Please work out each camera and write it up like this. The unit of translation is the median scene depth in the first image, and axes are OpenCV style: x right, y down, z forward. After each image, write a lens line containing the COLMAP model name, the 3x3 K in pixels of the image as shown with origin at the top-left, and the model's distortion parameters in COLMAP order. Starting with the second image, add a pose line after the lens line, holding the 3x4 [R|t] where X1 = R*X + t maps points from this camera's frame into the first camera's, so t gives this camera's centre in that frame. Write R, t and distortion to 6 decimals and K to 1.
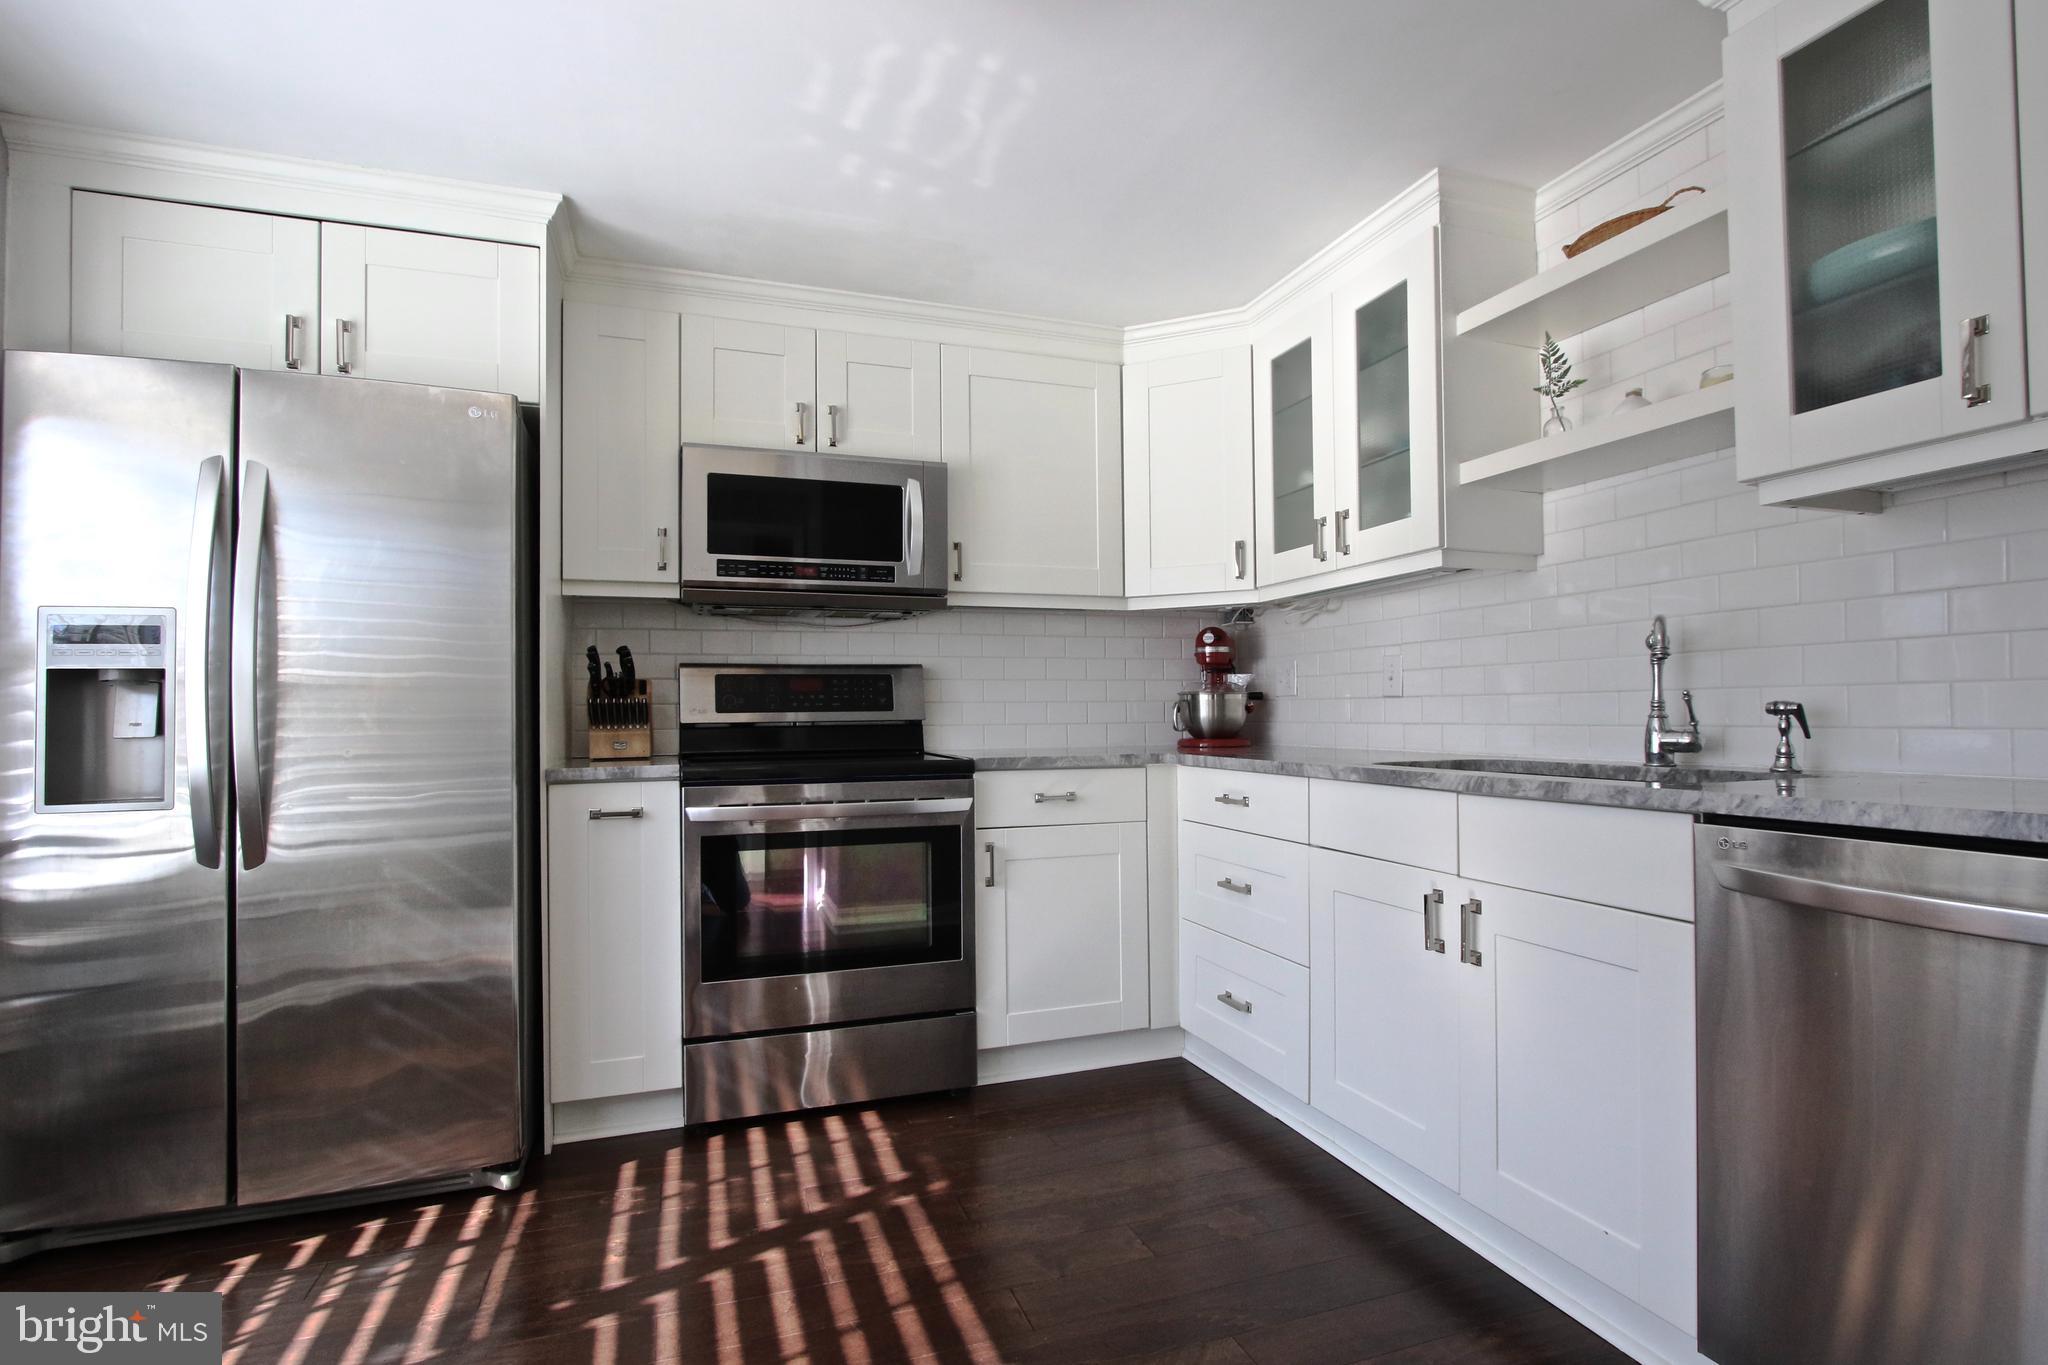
lens RADIAL K [[950.6, 0, 1022.9], [0, 950.6, 698.4], [0, 0, 1]] dist [-0.015883, 0.001895]
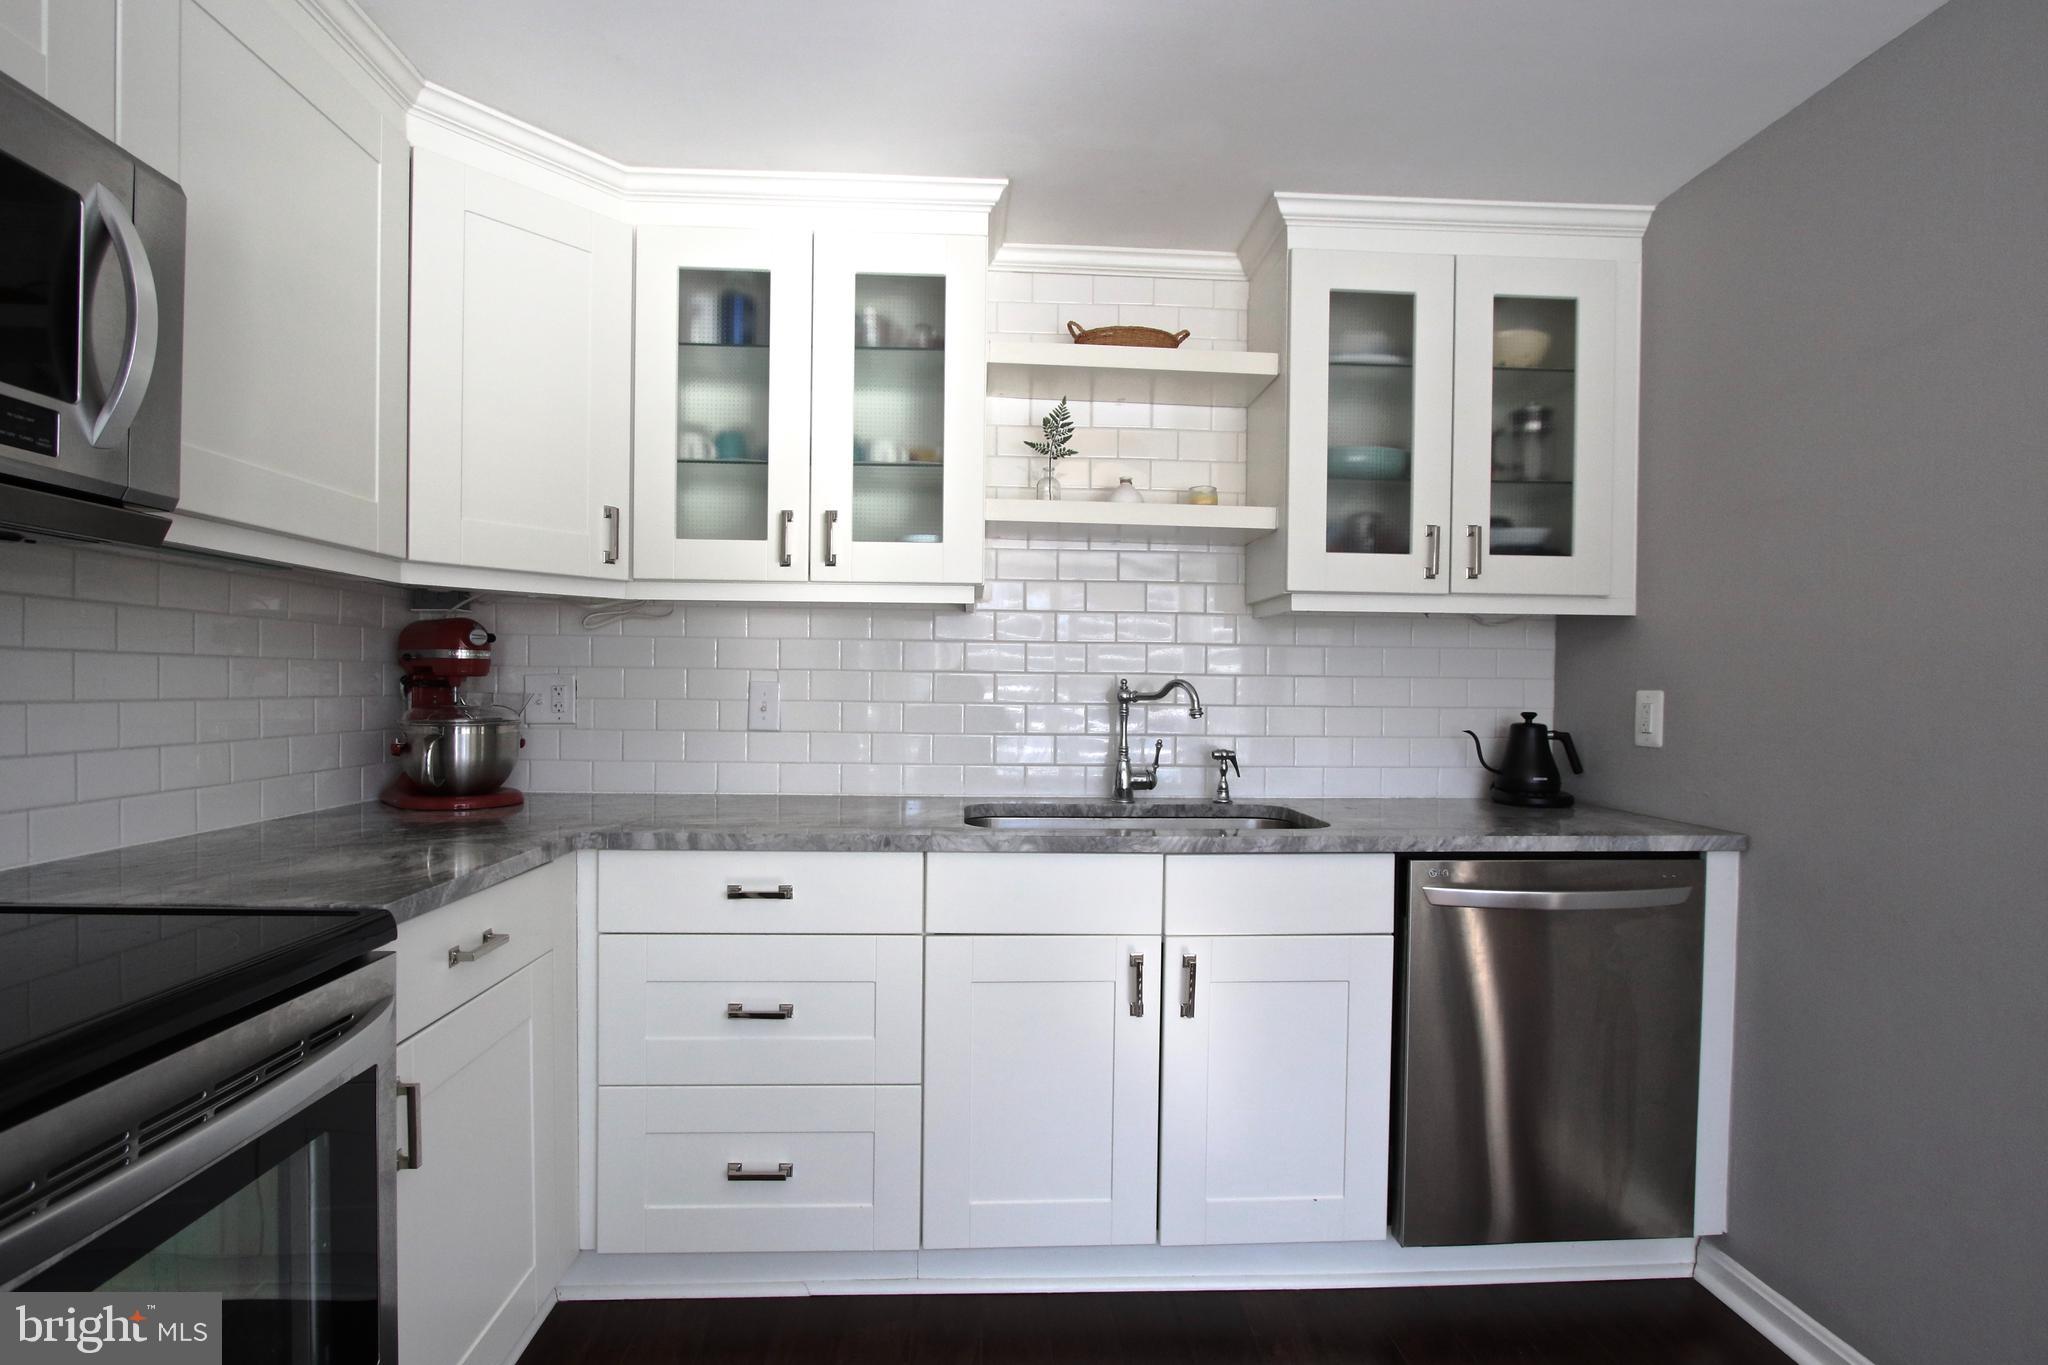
lens RADIAL K [[970.3, 0, 1015.2], [0, 970.3, 701.5], [0, 0, 1]] dist [-0.018088, 0.001524]
pose [[0.296545, -0.000898, 0.955019, -0.442601], [-0.029205, 0.999523, 0.010009, -0.052388], [-0.954572, -0.030860, 0.296377, 0.651135]]
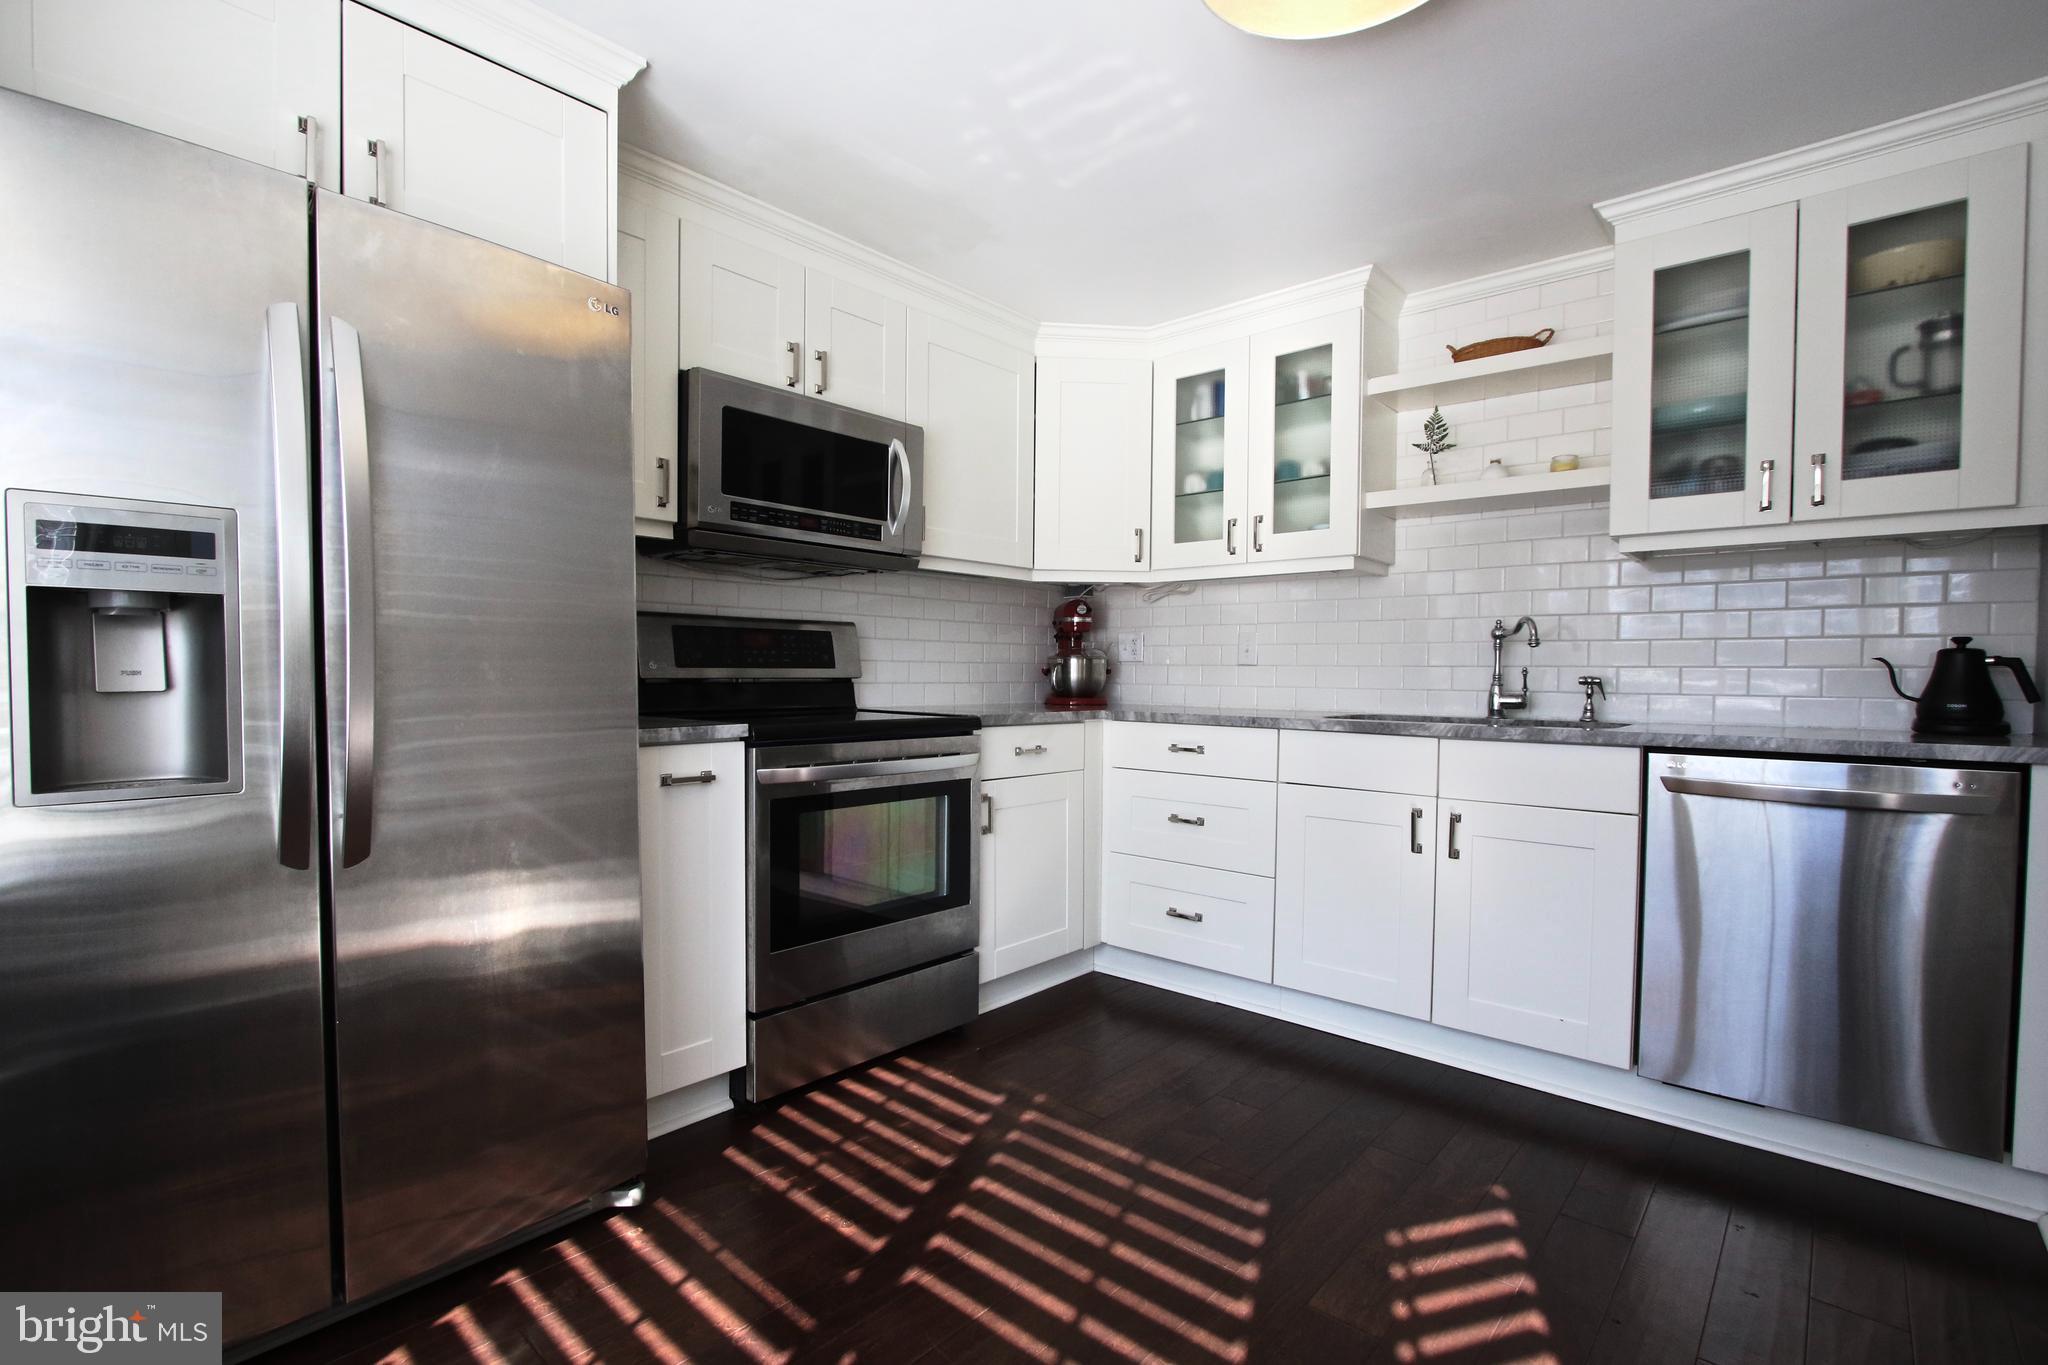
lens RADIAL K [[928.1, 0, 1019.2], [0, 928.1, 695.0], [0, 0, 1]] dist [-0.005547, 0.000444]
pose [[0.877541, 0.005898, 0.479465, -0.568302], [-0.025617, 0.999073, 0.034595, 0.003507], [-0.478817, -0.042641, 0.876879, 0.075706]]
